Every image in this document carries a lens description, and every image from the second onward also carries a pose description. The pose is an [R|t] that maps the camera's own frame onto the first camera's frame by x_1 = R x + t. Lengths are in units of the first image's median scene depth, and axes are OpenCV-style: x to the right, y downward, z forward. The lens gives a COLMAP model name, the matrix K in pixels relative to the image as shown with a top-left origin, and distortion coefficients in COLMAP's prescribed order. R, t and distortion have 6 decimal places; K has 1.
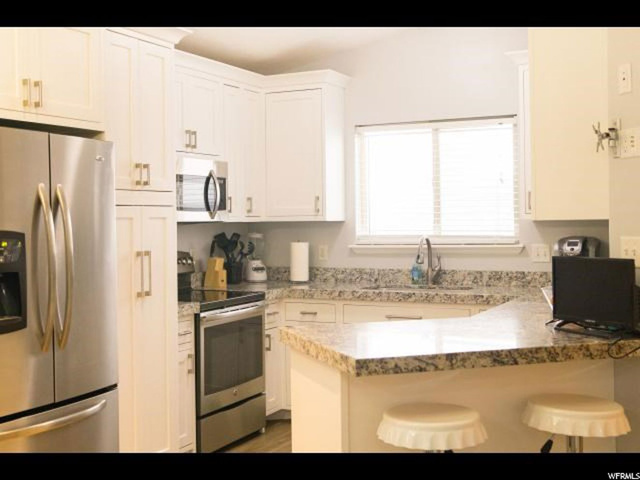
lens RADIAL K [[760.0, 0, 320.0], [0, 760.0, 240.0], [0, 0, 1]] dist [0.001975, 0.012716]
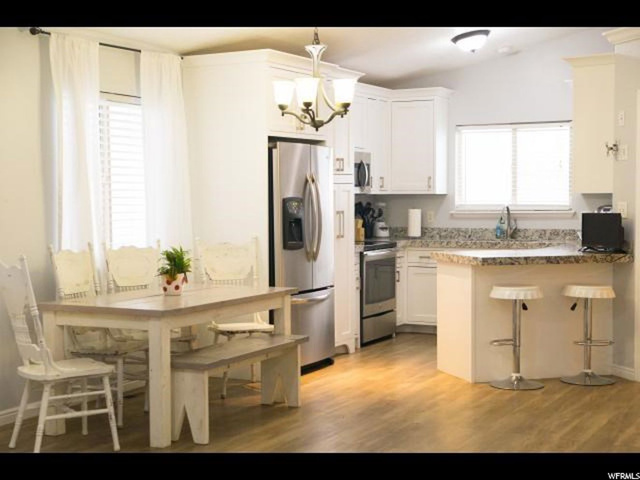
lens RADIAL K [[1039.4, 0, 321.8], [0, 1039.4, 256.6], [0, 0, 1]] dist [0.136370, -0.009347]
pose [[0.999902, 0.009145, -0.010565, -0.190650], [-0.008795, 0.999426, 0.032726, 0.031449], [0.010858, -0.032630, 0.999409, -0.993984]]
